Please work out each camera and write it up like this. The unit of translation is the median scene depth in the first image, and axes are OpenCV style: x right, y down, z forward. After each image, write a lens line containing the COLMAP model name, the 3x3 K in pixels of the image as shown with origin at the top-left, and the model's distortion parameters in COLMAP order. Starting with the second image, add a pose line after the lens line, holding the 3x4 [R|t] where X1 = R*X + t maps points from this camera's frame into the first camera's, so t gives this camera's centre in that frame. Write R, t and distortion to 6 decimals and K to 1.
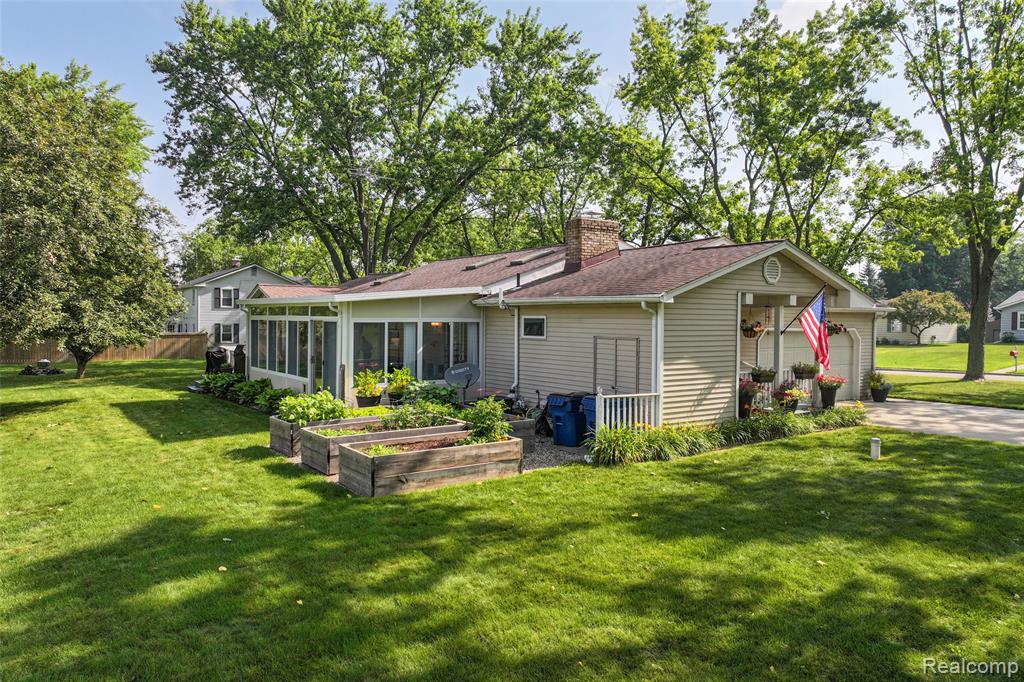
lens RADIAL K [[716.1, 0, 511.3], [0, 716.1, 336.0], [0, 0, 1]] dist [0.020007, 0.002403]
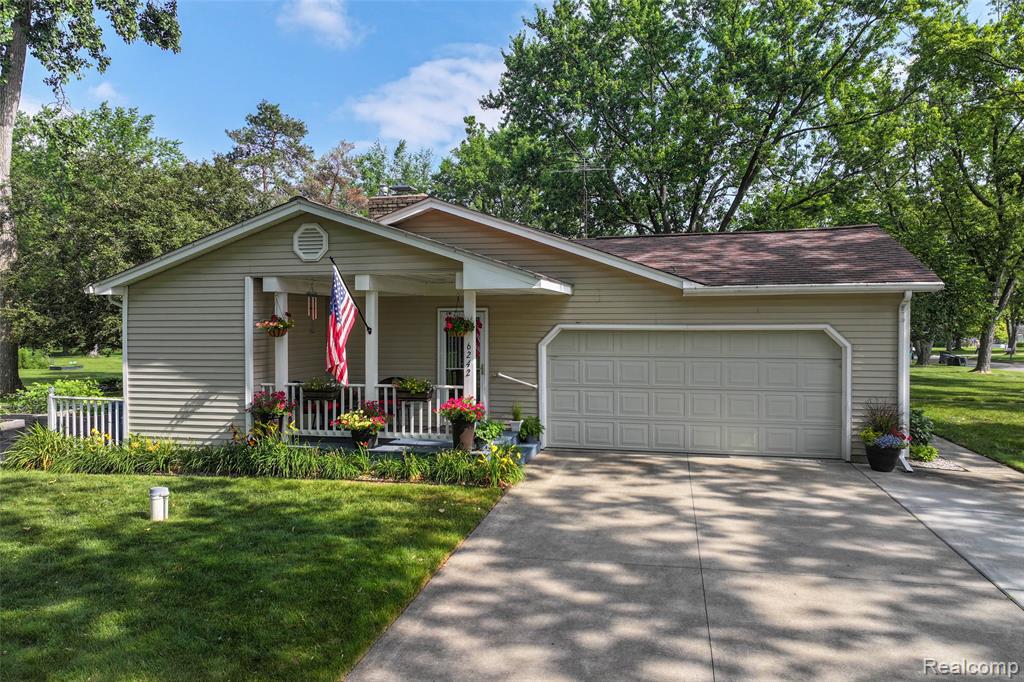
lens RADIAL K [[716.1, 0, 503.3], [0, 716.1, 339.3], [0, 0, 1]] dist [0.020007, 0.002403]
pose [[0.654624, 0.007332, -0.755919, 1.111570], [-0.008033, 0.999964, 0.002743, 0.000890], [0.755912, 0.004276, 0.654660, 0.739323]]
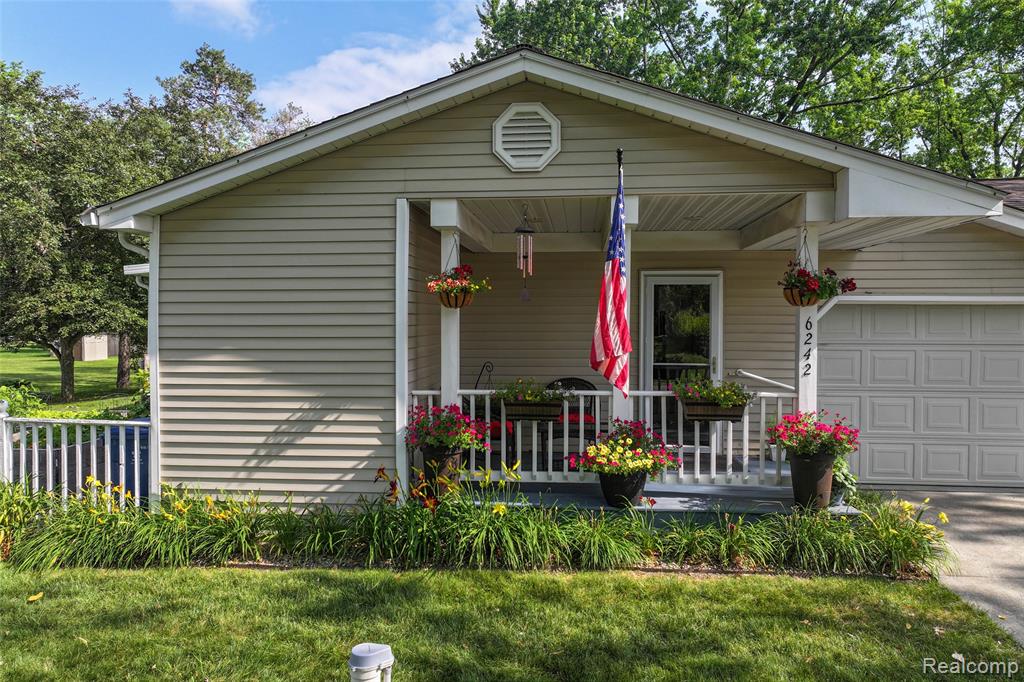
lens RADIAL K [[716.1, 0, 518.2], [0, 716.1, 343.9], [0, 0, 1]] dist [0.020007, 0.002403]
pose [[0.757126, 0.013276, -0.653135, 0.671190], [-0.008036, 0.999907, 0.011009, 0.019191], [0.653220, -0.003086, 0.757162, 0.758979]]
